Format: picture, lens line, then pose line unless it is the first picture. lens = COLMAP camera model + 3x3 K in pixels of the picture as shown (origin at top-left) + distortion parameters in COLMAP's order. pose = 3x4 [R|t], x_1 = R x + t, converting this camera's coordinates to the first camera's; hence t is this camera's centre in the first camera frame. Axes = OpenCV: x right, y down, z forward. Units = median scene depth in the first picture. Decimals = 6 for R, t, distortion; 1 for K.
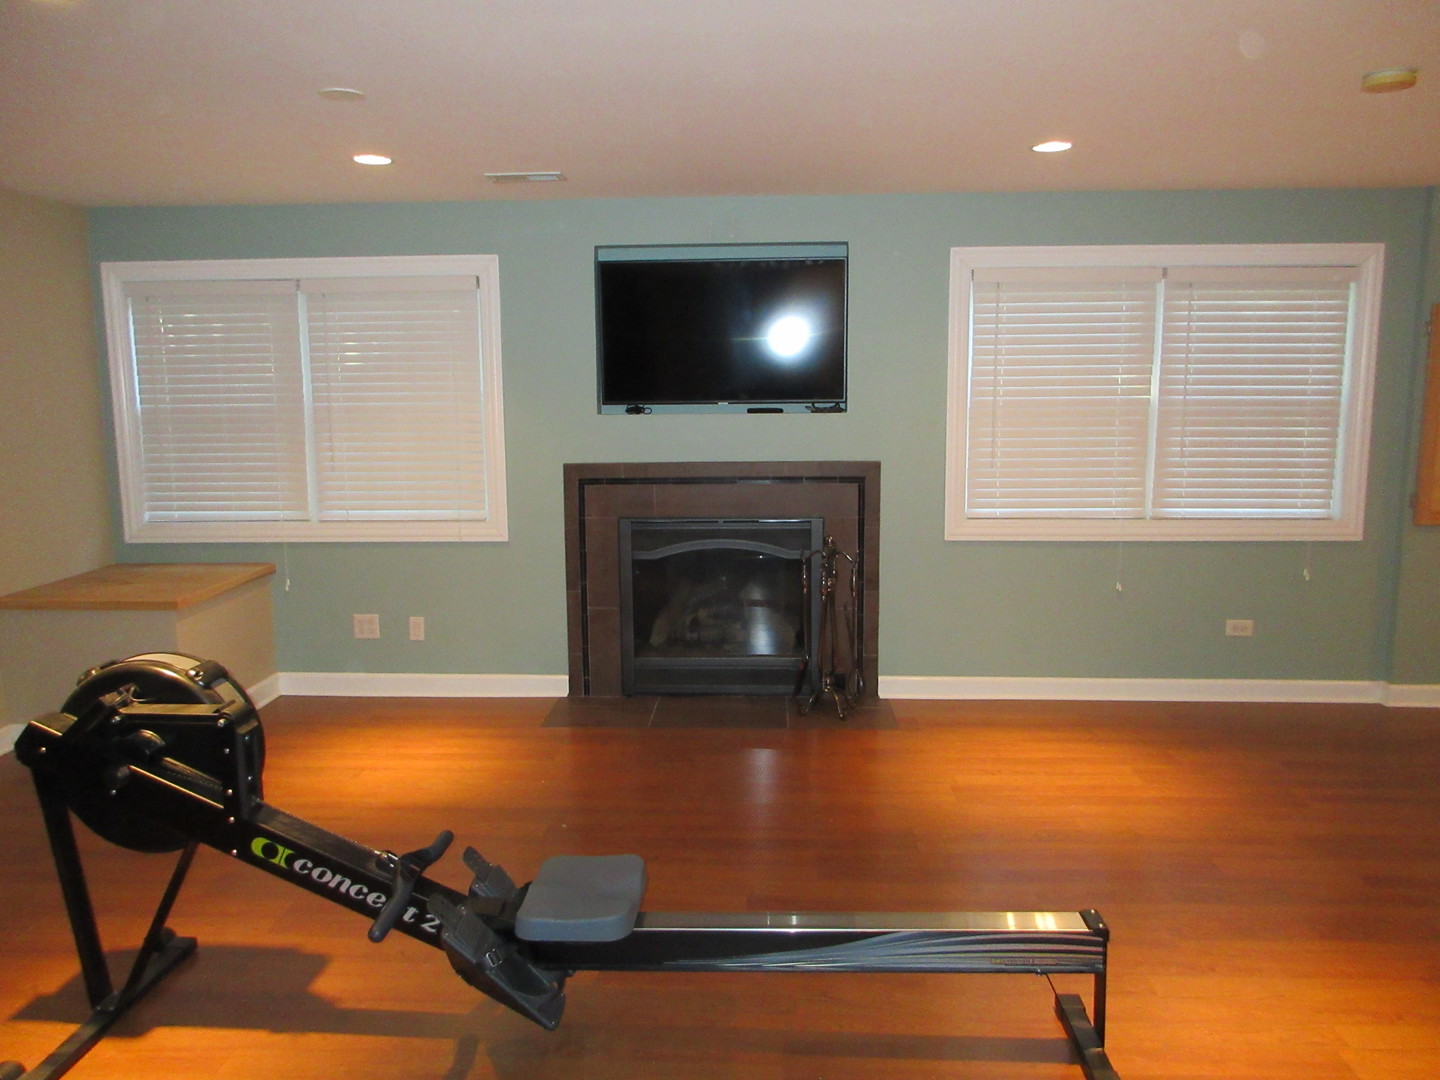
lens RADIAL K [[1070.1, 0, 720.8], [0, 1070.1, 533.0], [0, 0, 1]] dist [-0.004194, 0.005871]
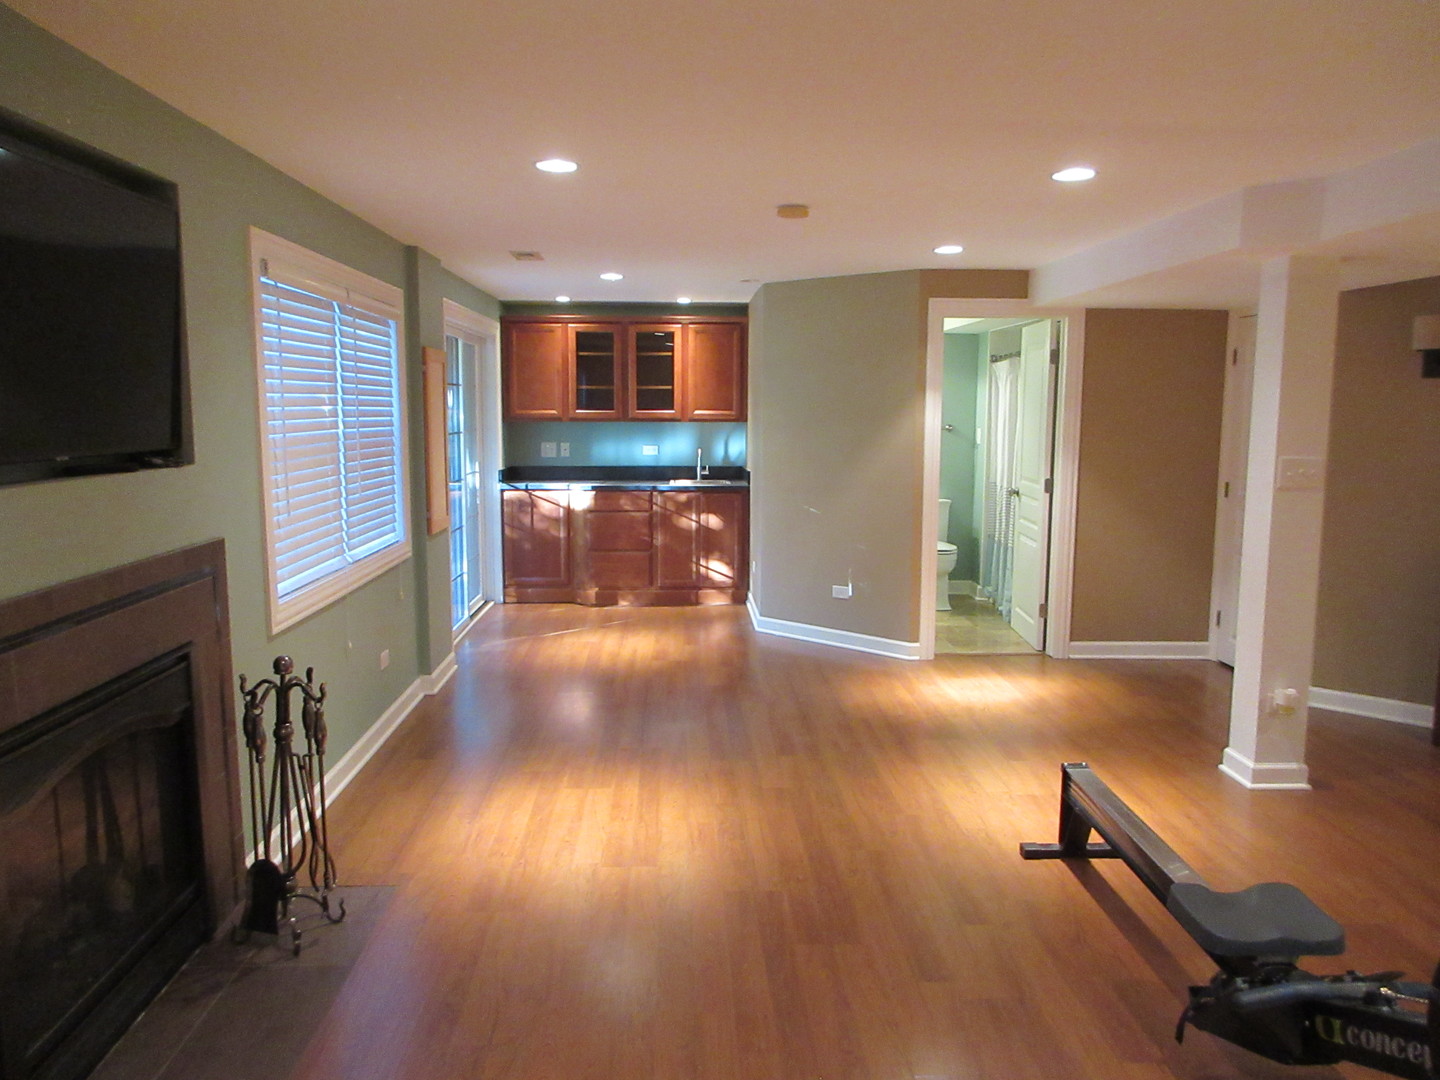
lens RADIAL K [[1070.1, 0, 720.8], [0, 1070.1, 533.0], [0, 0, 1]] dist [-0.004194, 0.005871]
pose [[-0.088513, -0.116253, 0.989268, -0.646420], [0.138081, 0.982145, 0.127770, -0.137768], [-0.986458, 0.147909, -0.070880, 0.935054]]
